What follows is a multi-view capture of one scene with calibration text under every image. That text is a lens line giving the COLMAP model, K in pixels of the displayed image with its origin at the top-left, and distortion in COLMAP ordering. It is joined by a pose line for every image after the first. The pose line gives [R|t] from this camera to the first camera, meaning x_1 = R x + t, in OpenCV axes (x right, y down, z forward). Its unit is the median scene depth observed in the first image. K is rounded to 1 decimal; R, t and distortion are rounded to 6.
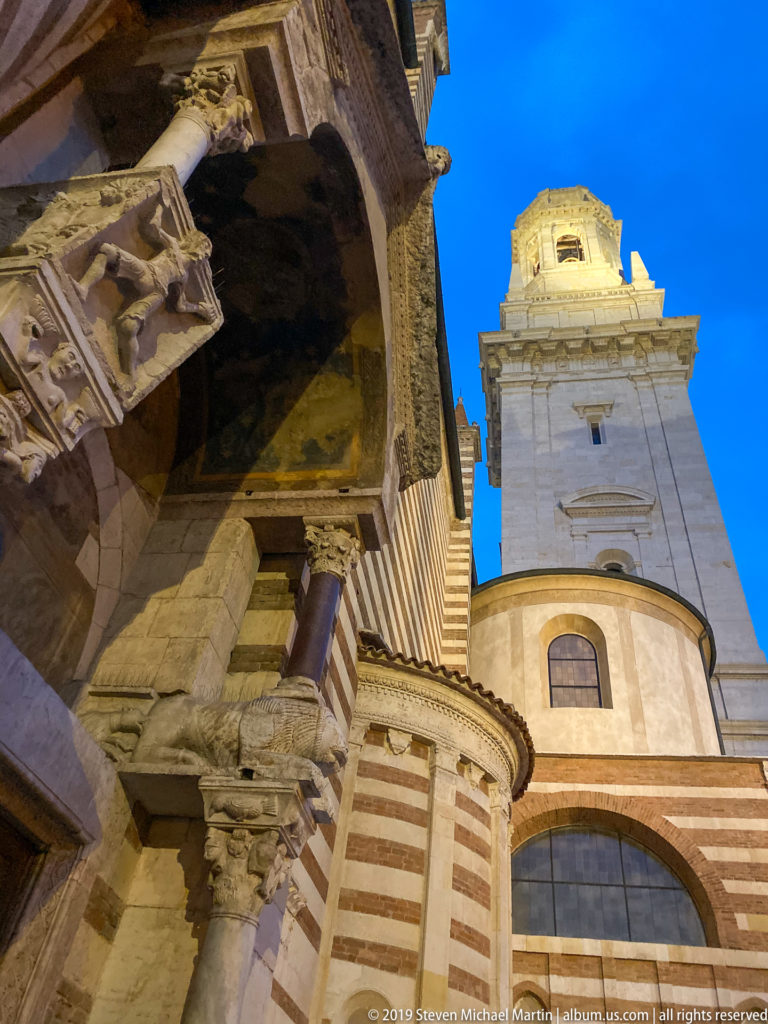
lens RADIAL K [[788.9, 0, 384.0], [0, 788.9, 512.0], [0, 0, 1]] dist [-0.000188, 0.002216]
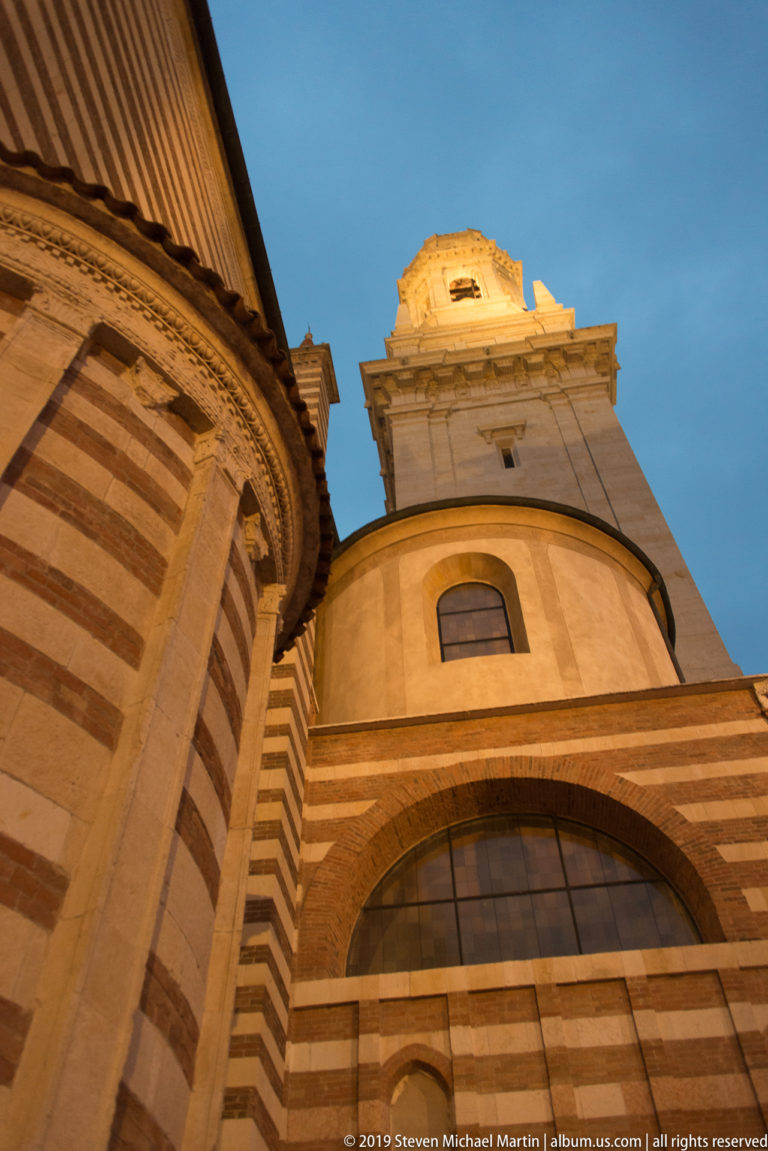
lens RADIAL K [[895.0, 0, 376.5], [0, 895.0, 563.9], [0, 0, 1]] dist [0.013965, -0.004608]
pose [[0.993374, -0.073062, 0.088709, 0.089610], [0.084006, 0.988382, -0.126663, 0.240564], [-0.078425, 0.133276, 0.987971, 0.225180]]
